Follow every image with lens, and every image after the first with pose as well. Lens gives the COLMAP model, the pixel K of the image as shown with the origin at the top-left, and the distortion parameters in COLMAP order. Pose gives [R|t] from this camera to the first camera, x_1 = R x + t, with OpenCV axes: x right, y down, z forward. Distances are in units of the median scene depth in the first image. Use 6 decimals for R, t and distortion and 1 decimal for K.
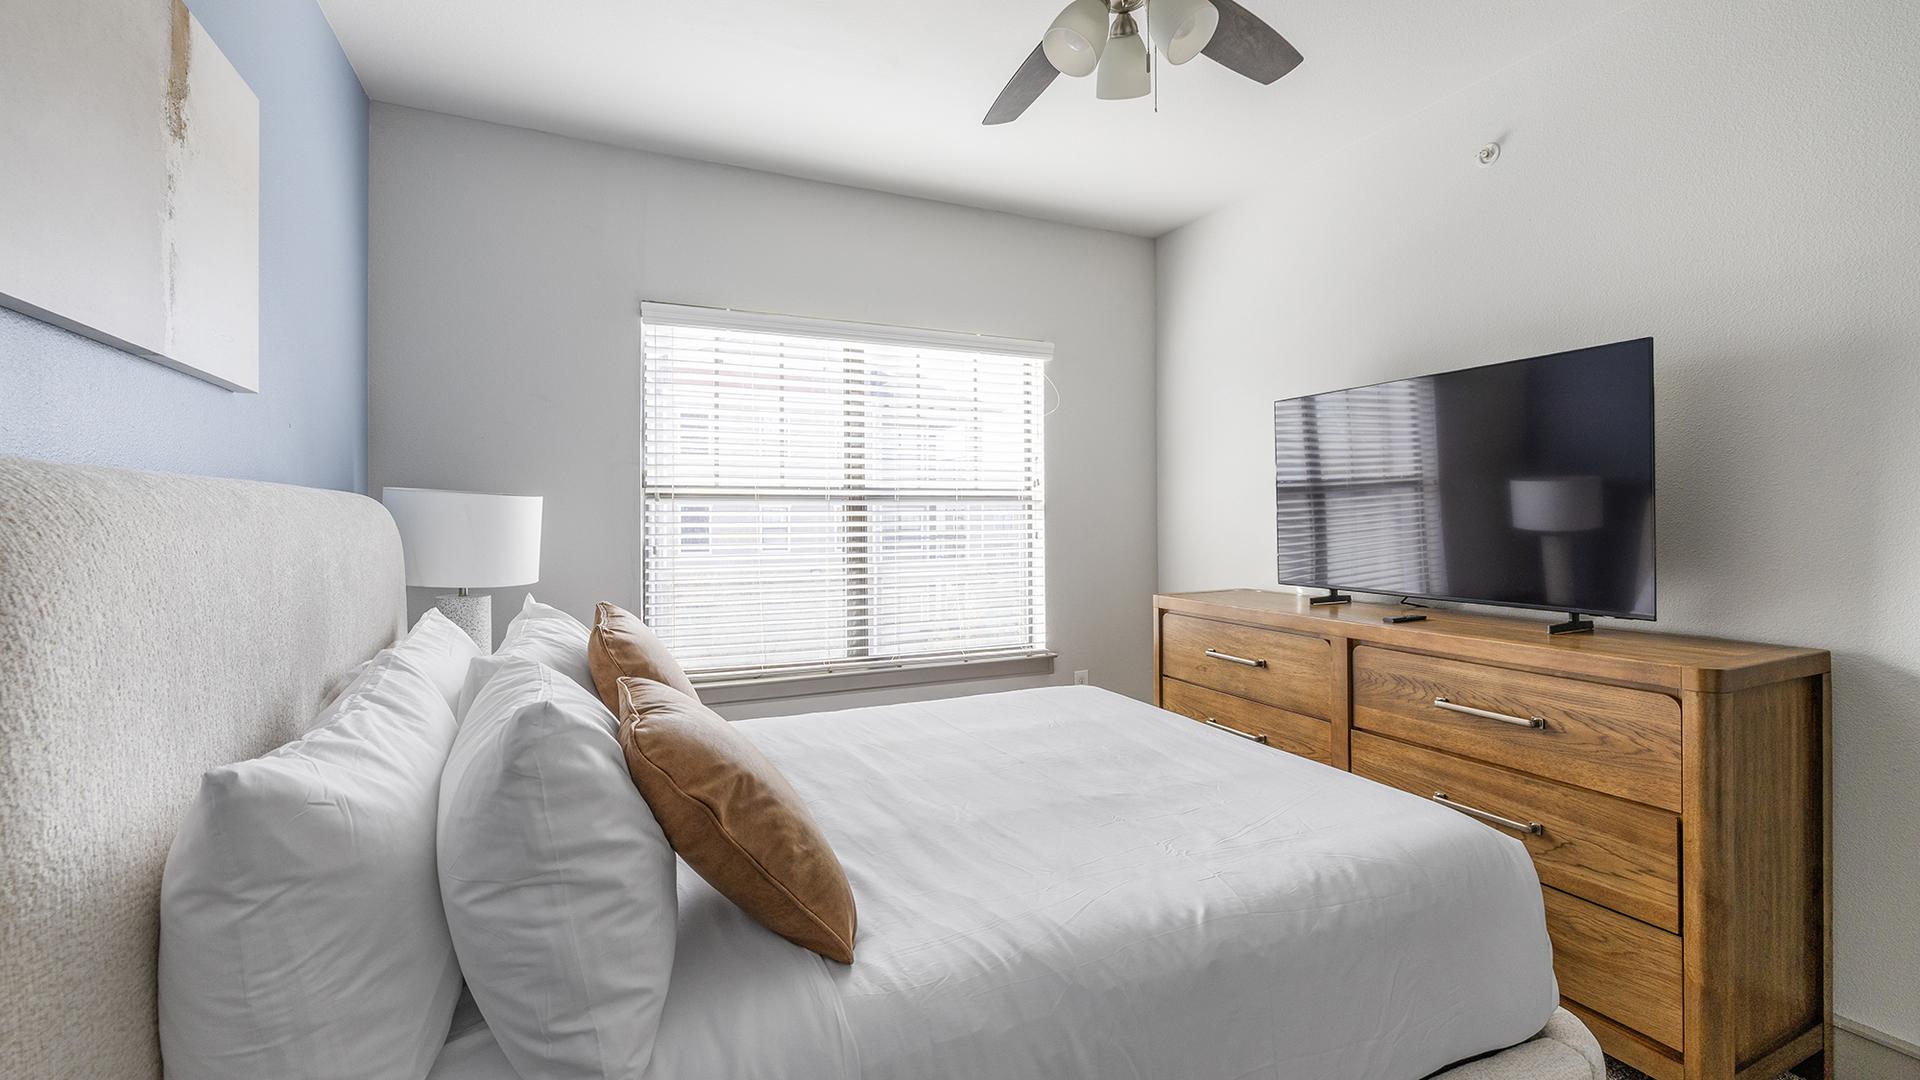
lens RADIAL K [[821.3, 0, 951.2], [0, 821.3, 495.9], [0, 0, 1]] dist [-0.002464, -0.000115]
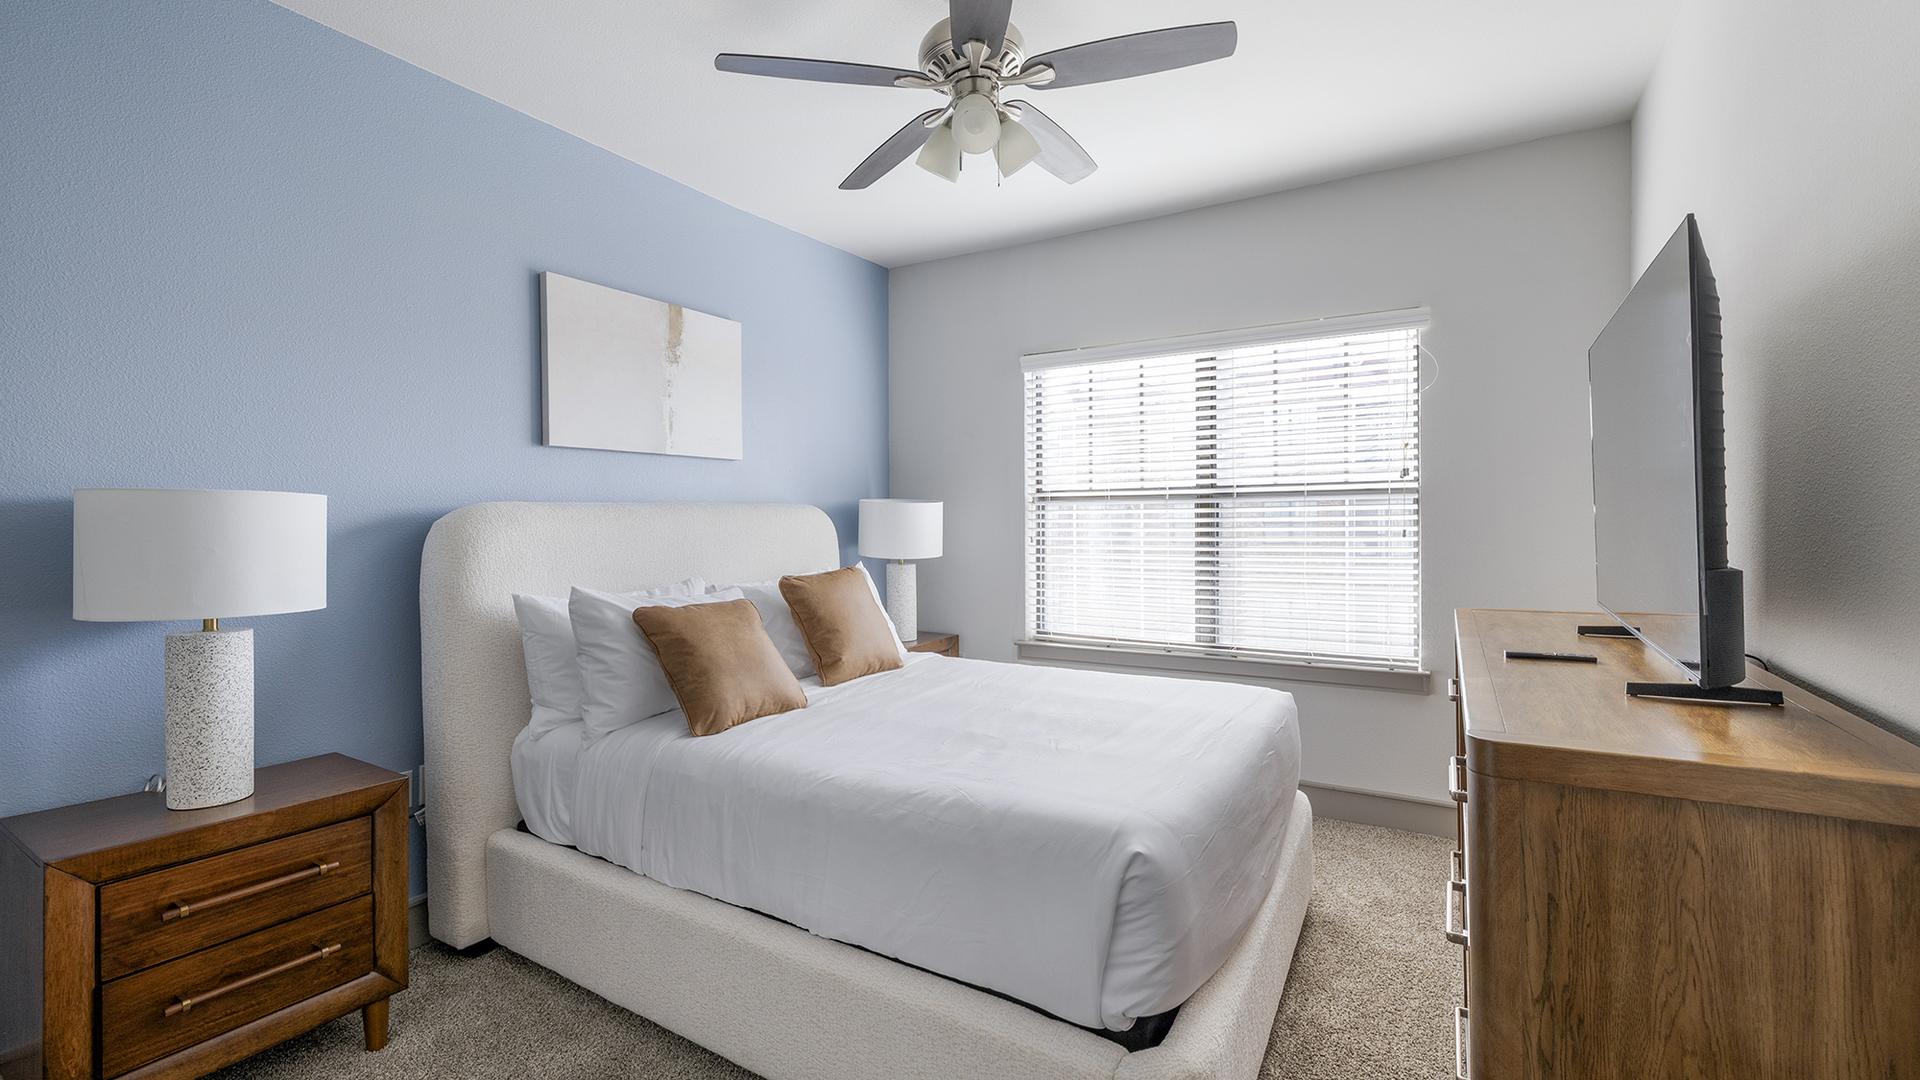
lens RADIAL K [[821.3, 0, 951.2], [0, 821.3, 495.9], [0, 0, 1]] dist [-0.002464, -0.000115]
pose [[0.556951, -0.021356, -0.830271, 0.623841], [0.029385, 0.999550, -0.005999, -0.001145], [0.830026, -0.021056, 0.557328, 0.125421]]
